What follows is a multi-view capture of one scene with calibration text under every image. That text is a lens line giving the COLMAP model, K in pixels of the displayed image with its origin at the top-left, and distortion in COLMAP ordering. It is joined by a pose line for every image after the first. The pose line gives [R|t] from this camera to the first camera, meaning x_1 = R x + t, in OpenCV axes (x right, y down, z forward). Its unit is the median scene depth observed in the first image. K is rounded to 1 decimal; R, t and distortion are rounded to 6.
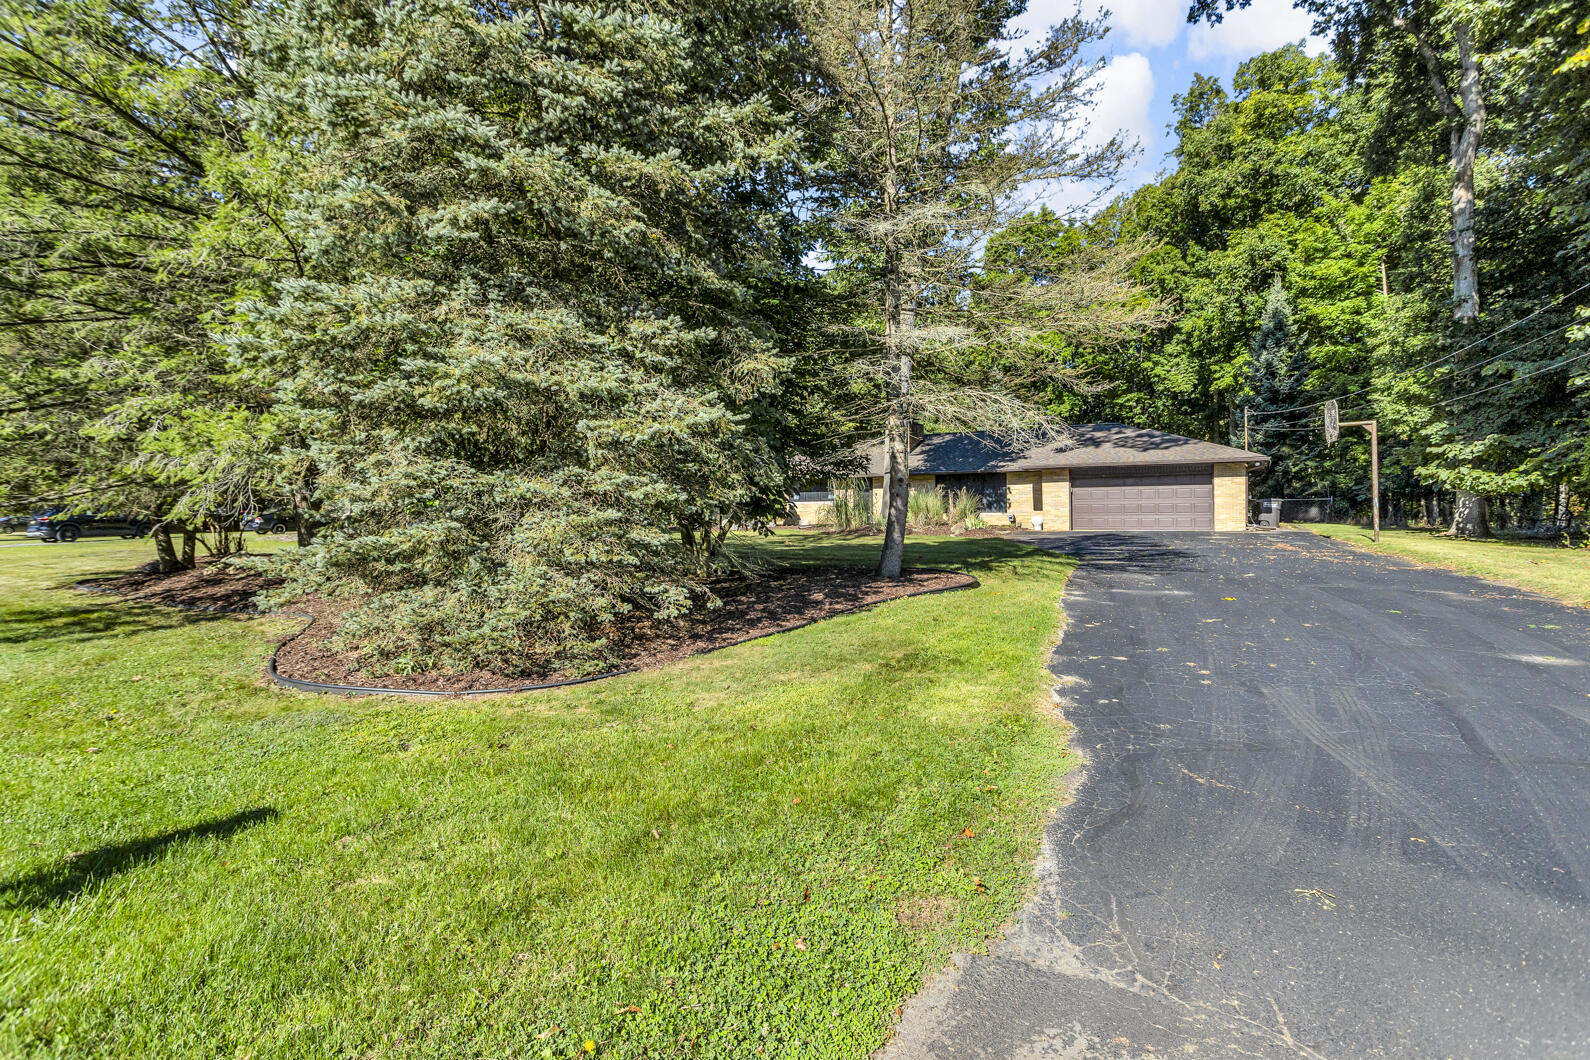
lens RADIAL K [[762.8, 0, 796.6], [0, 762.8, 516.7], [0, 0, 1]] dist [-0.002021, -0.000552]
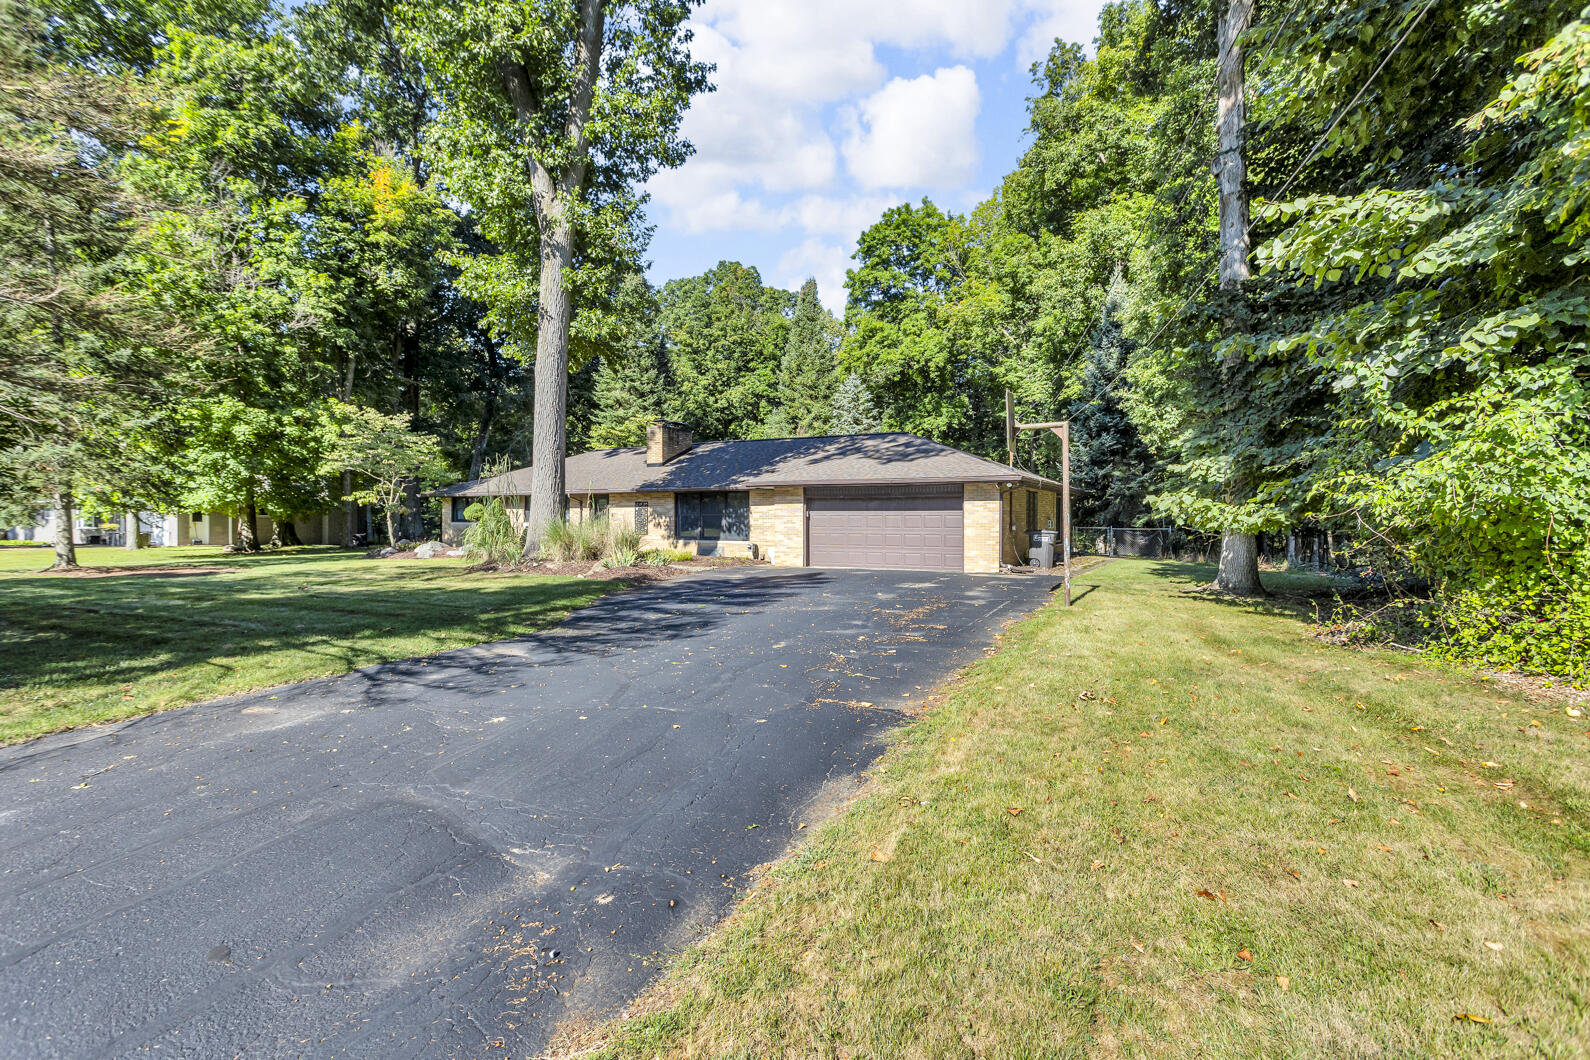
lens RADIAL K [[762.8, 0, 793.2], [0, 762.8, 535.0], [0, 0, 1]] dist [-0.002021, -0.000552]
pose [[0.998900, 0.015375, 0.044300, 0.288134], [-0.015622, 0.999864, 0.005252, -0.015824], [-0.044214, -0.005938, 0.999004, 0.201811]]
